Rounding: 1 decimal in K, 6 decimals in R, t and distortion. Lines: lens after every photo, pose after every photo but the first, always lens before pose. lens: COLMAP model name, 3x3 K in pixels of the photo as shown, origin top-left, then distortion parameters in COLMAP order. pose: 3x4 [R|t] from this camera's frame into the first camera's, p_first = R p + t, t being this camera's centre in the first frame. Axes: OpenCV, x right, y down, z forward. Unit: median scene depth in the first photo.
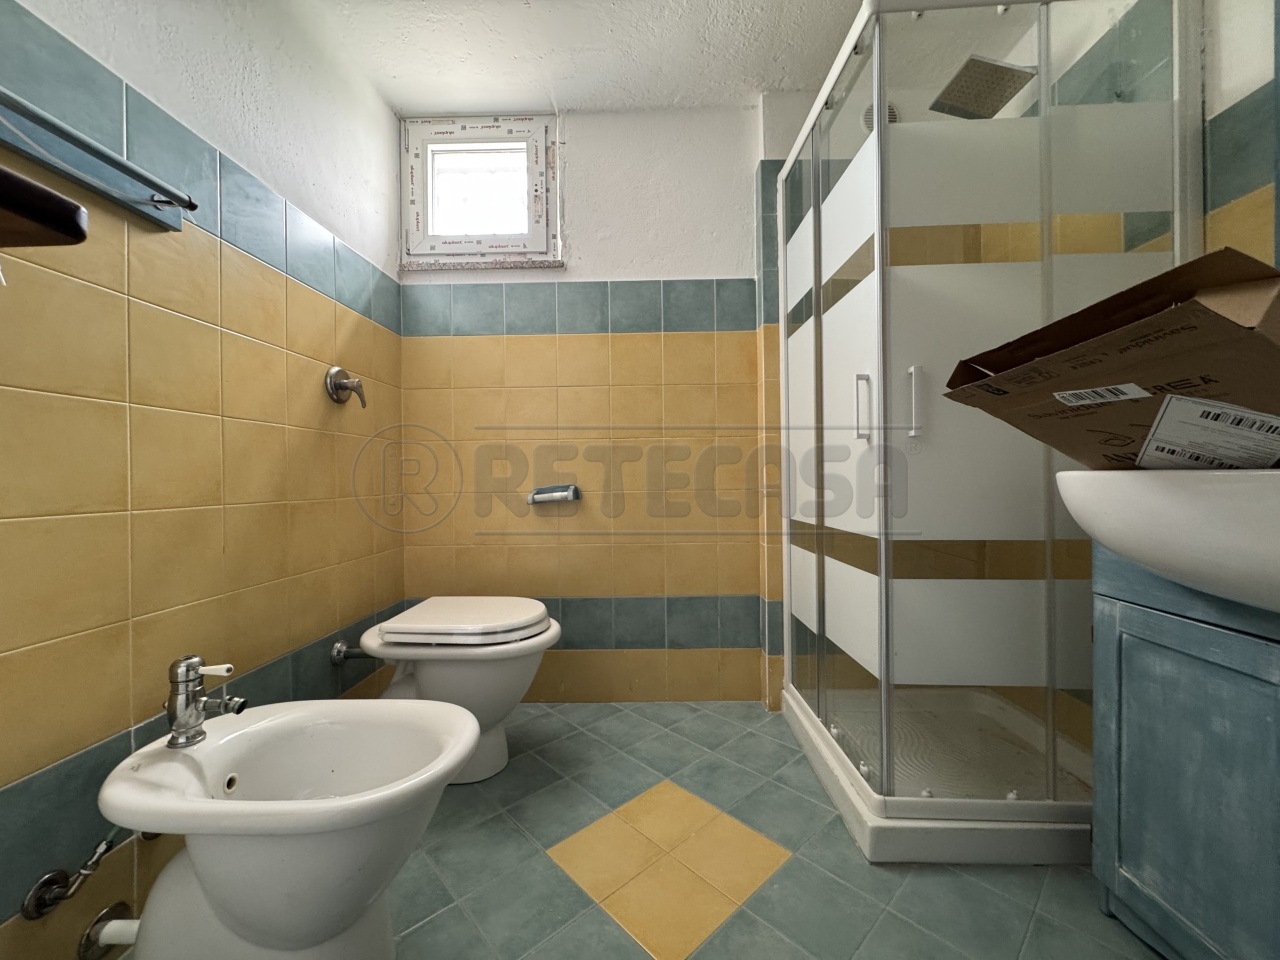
lens RADIAL K [[513.0, 0, 638.3], [0, 513.0, 478.2], [0, 0, 1]] dist [-0.002764, -0.000052]
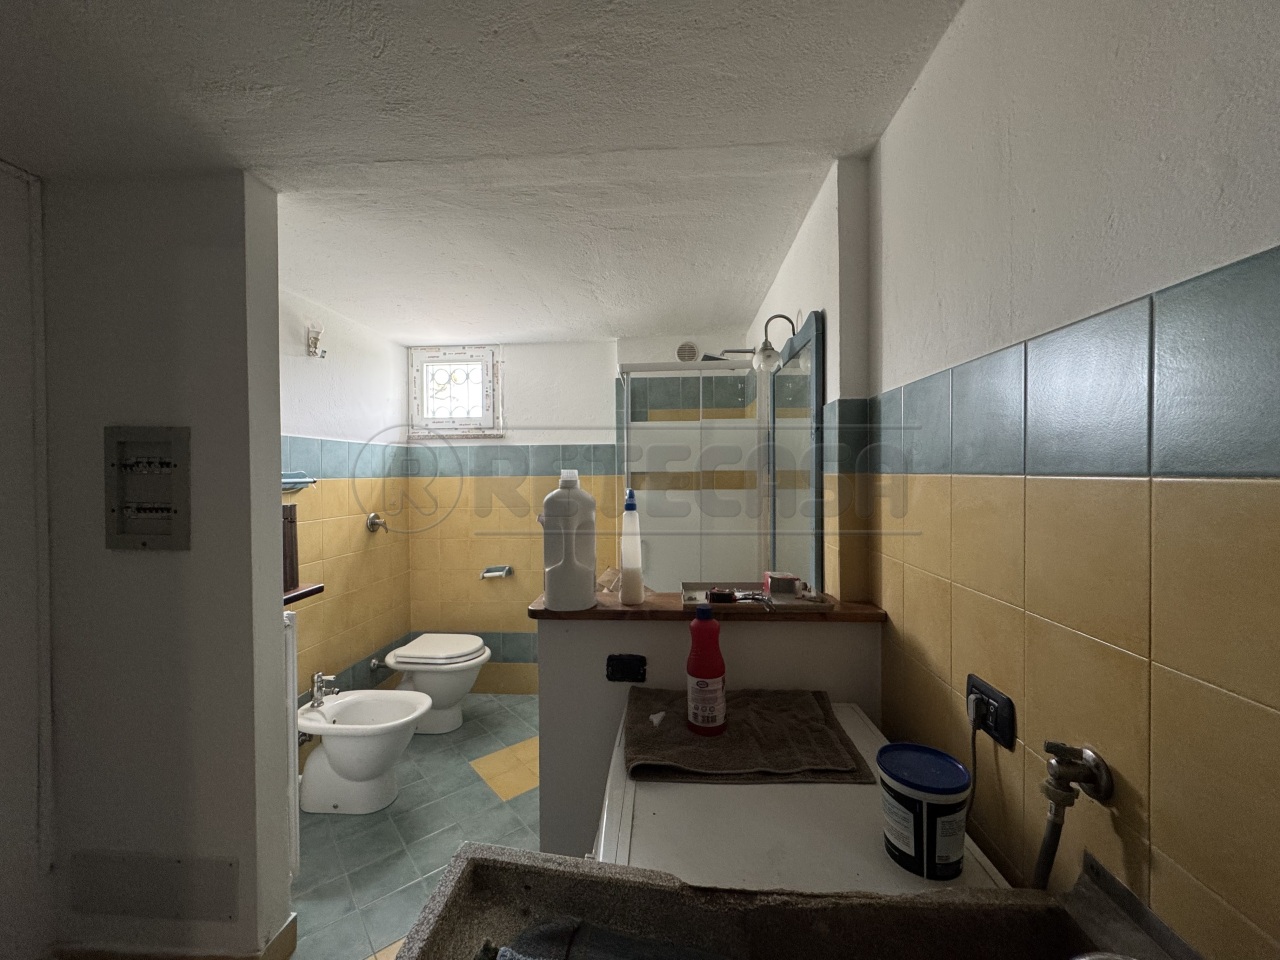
lens RADIAL K [[513.0, 0, 637.8], [0, 513.0, 479.3], [0, 0, 1]] dist [-0.002764, -0.000052]
pose [[0.998798, 0.003251, -0.048909, 0.505491], [-0.002679, 0.999927, 0.011753, -0.390015], [0.048943, -0.011608, 0.998734, -0.881706]]
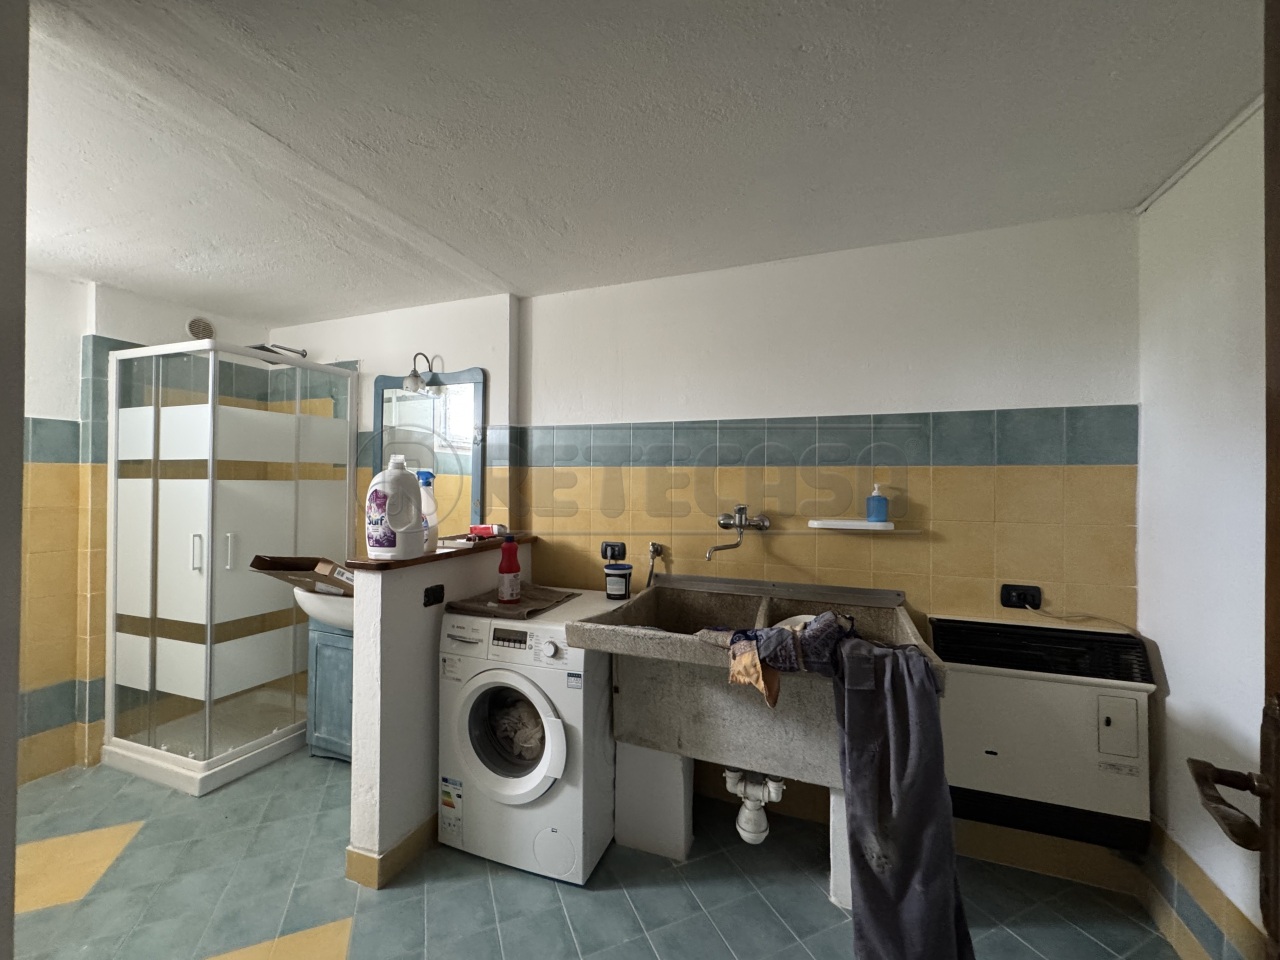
lens RADIAL K [[513.0, 0, 645.3], [0, 513.0, 474.2], [0, 0, 1]] dist [-0.002764, -0.000052]
pose [[0.333936, 0.027535, 0.942193, -0.626210], [-0.009350, 0.999621, -0.025900, -0.322028], [-0.942549, -0.000161, 0.334067, -0.921634]]
